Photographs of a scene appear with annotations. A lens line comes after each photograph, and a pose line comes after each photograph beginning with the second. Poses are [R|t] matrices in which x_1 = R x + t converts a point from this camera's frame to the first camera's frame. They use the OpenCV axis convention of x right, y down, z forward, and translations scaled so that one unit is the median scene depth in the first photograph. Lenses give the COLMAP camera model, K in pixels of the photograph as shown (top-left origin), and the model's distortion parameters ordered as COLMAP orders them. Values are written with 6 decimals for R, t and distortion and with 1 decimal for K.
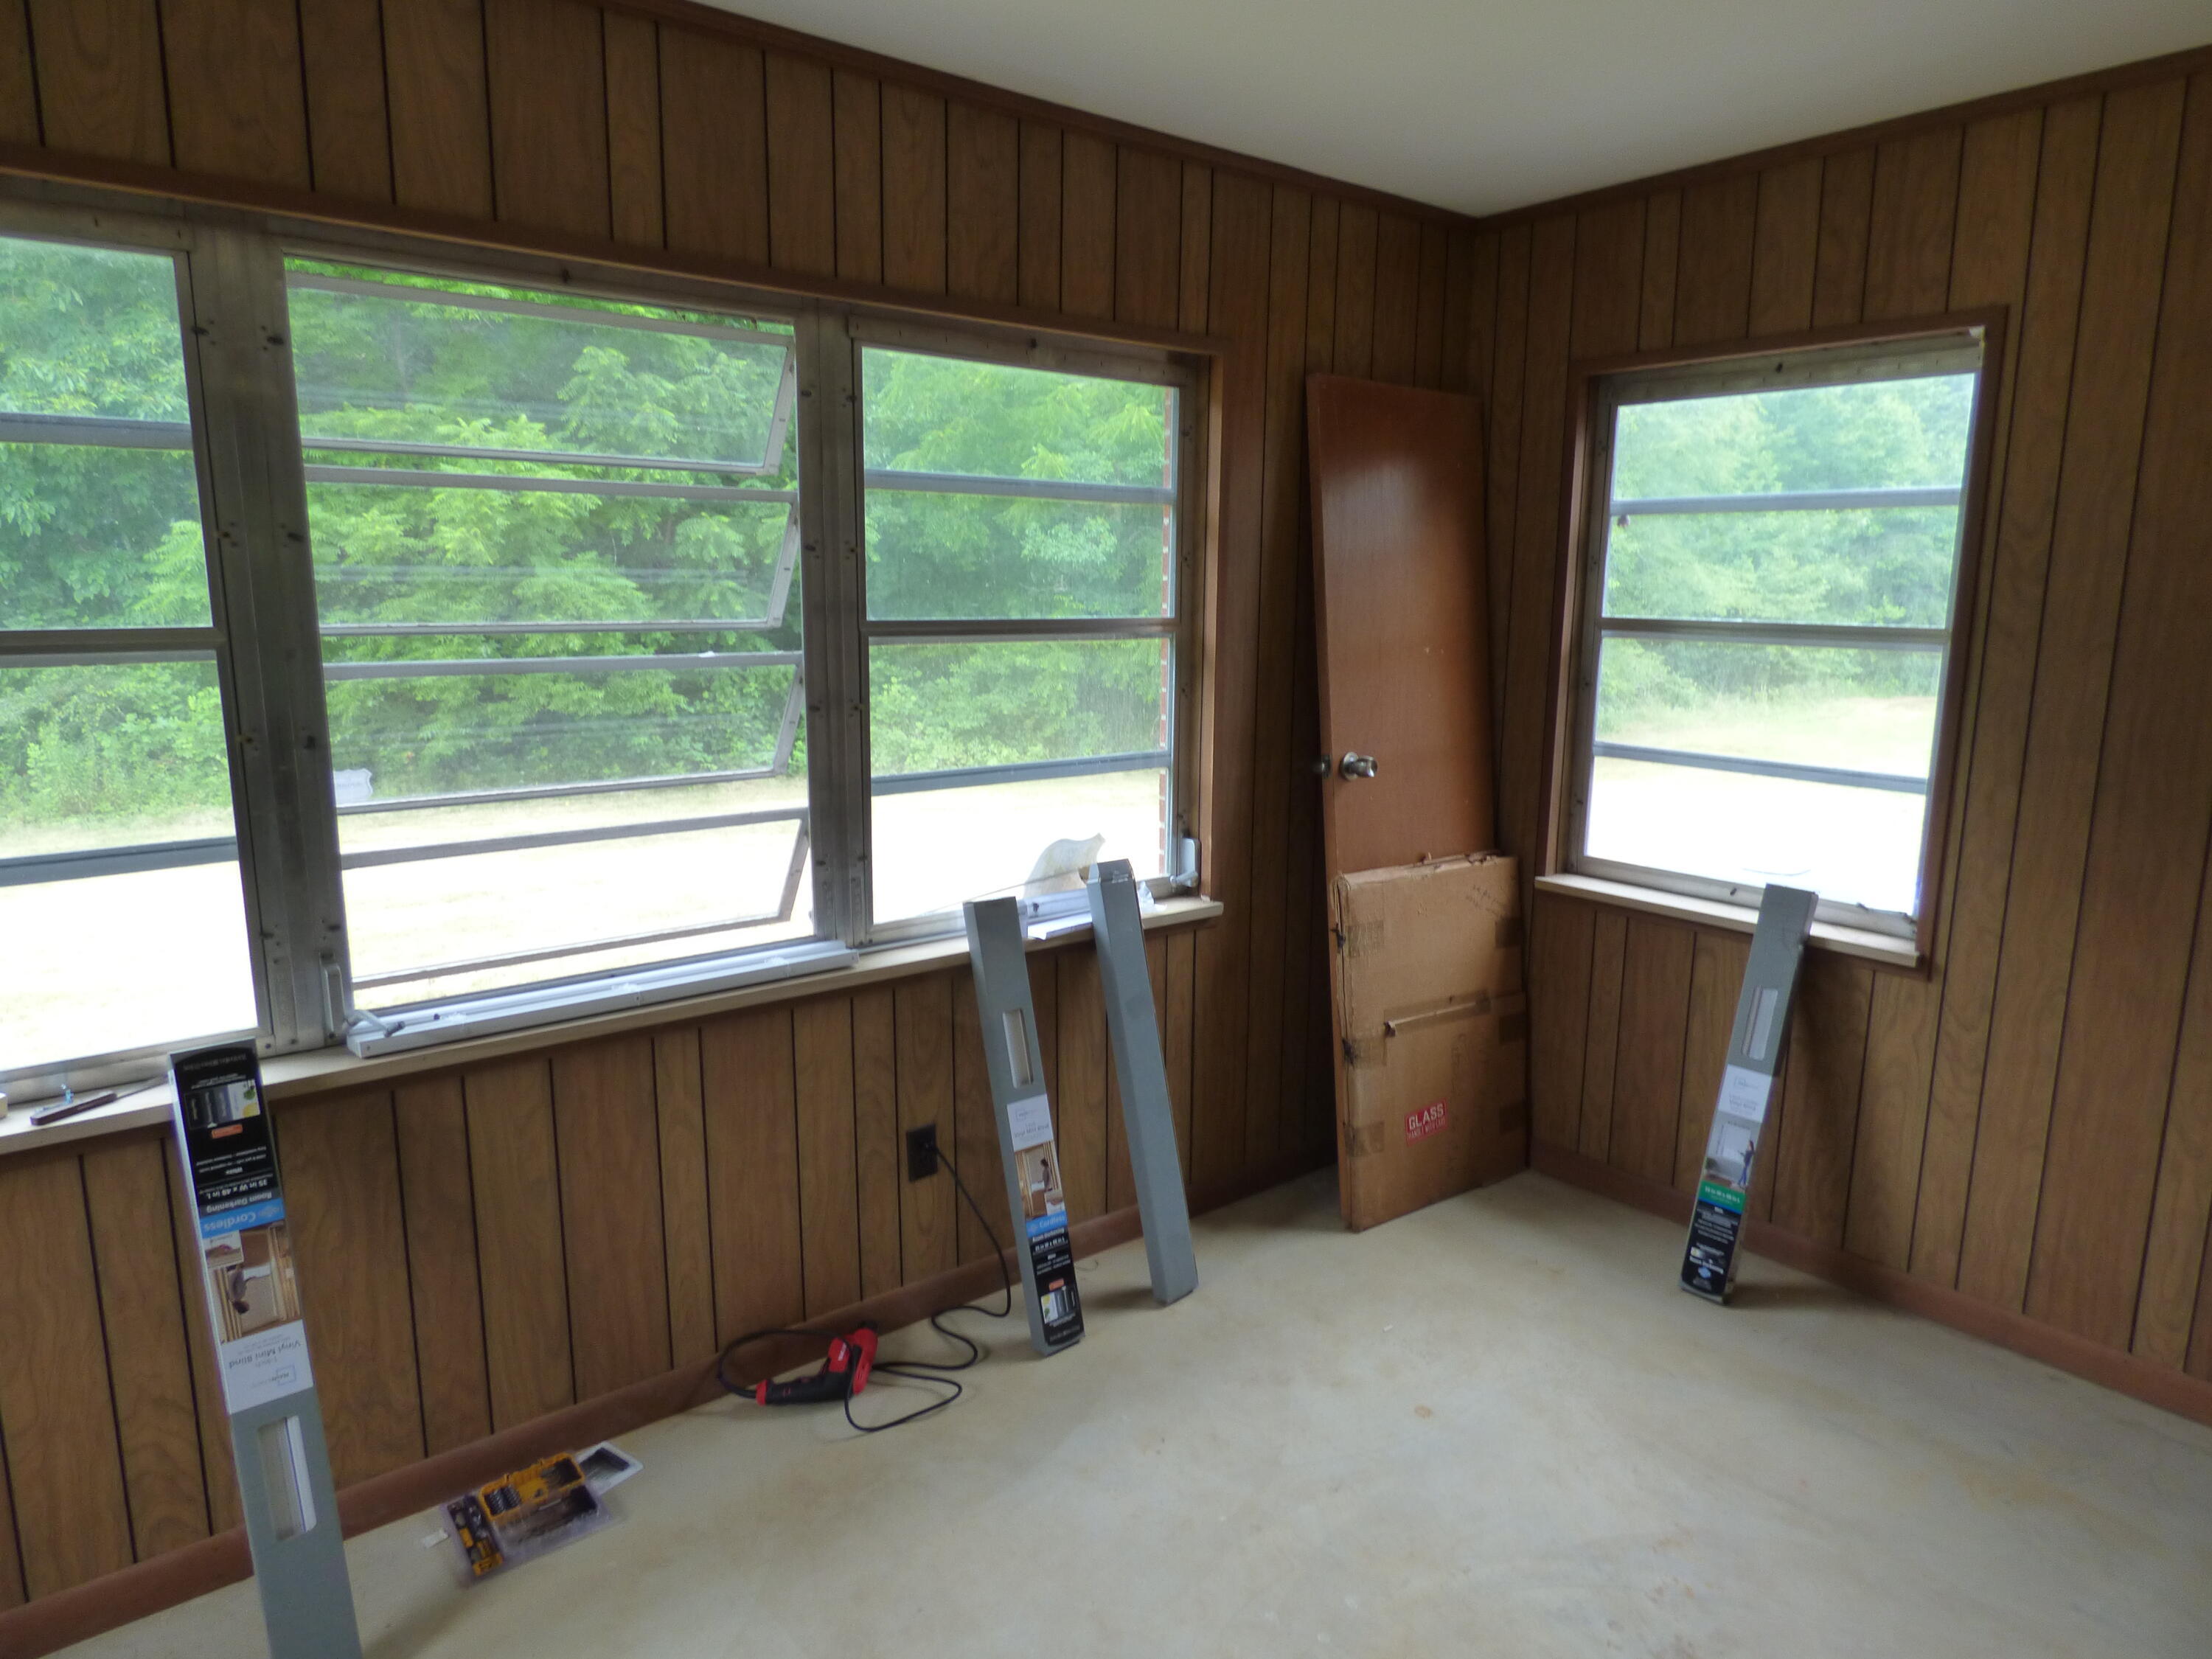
lens RADIAL K [[1371.8, 0, 1103.0], [0, 1371.8, 818.4], [0, 0, 1]] dist [-0.005723, -0.006412]
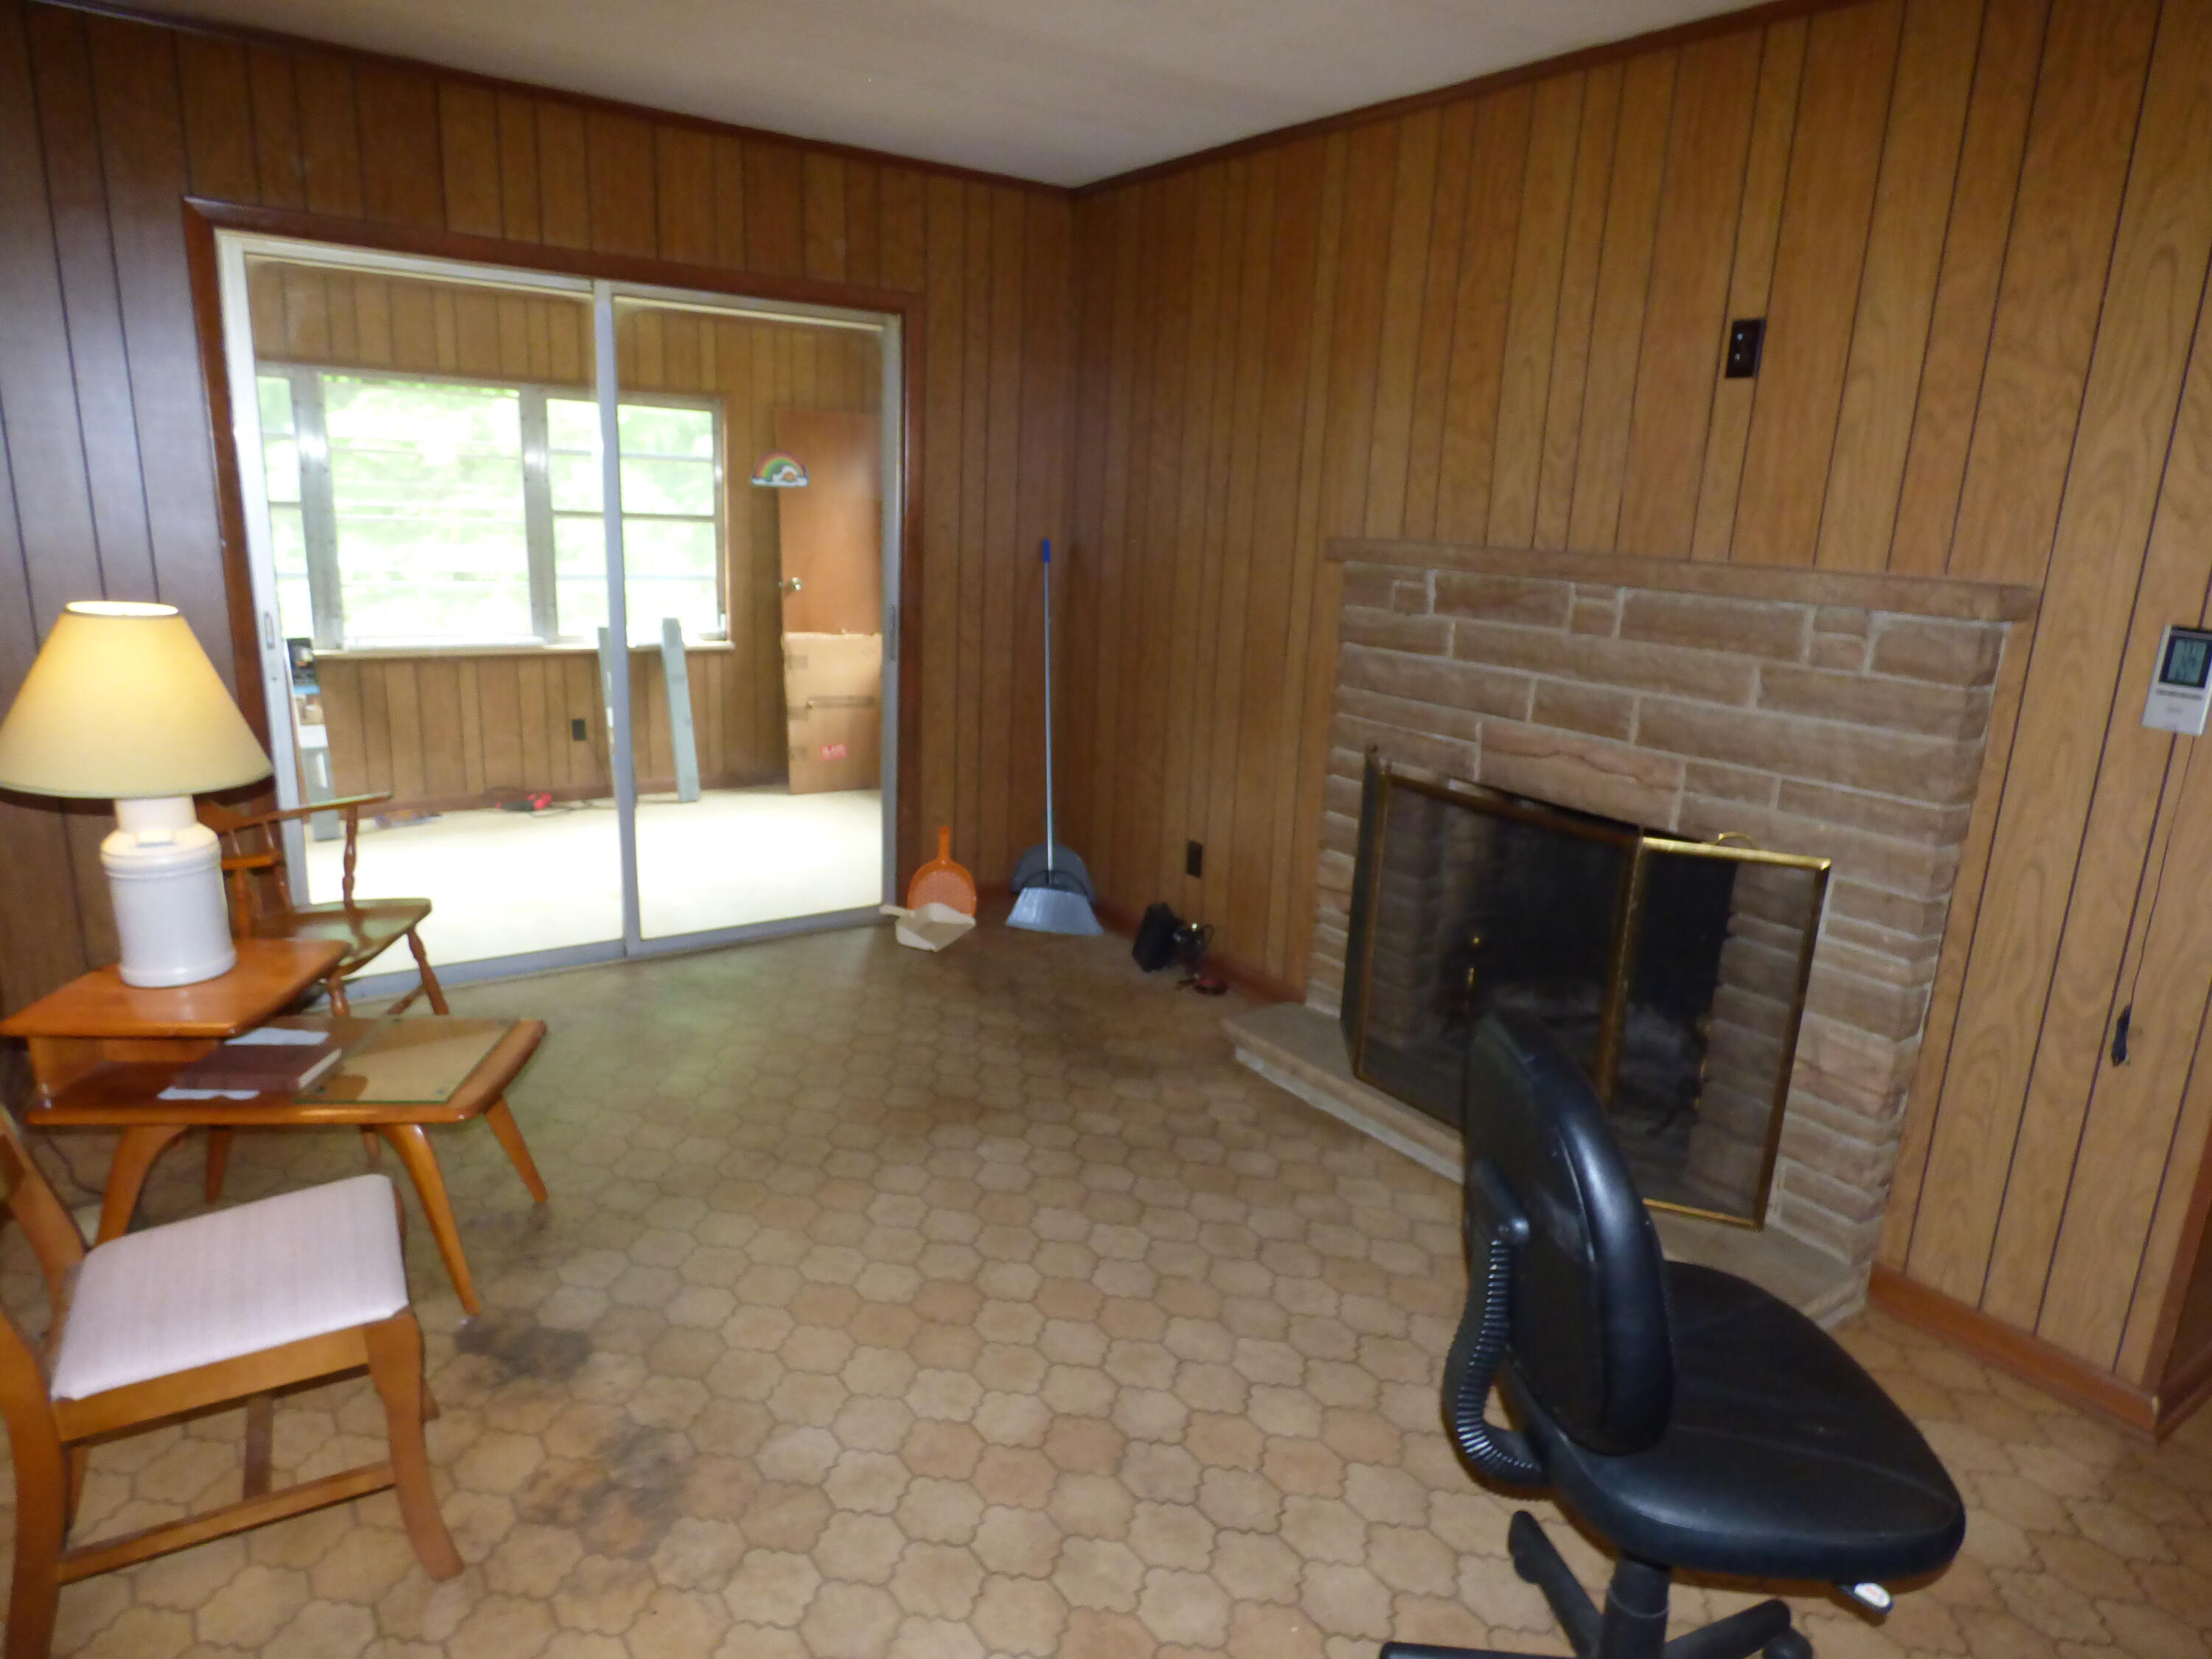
lens RADIAL K [[1371.8, 0, 1098.1], [0, 1371.8, 819.5], [0, 0, 1]] dist [-0.005723, -0.006412]
pose [[0.996665, 0.060812, -0.054413, 0.918054], [-0.056704, 0.995638, 0.074095, 0.166065], [0.058682, -0.070762, 0.995766, -1.367402]]
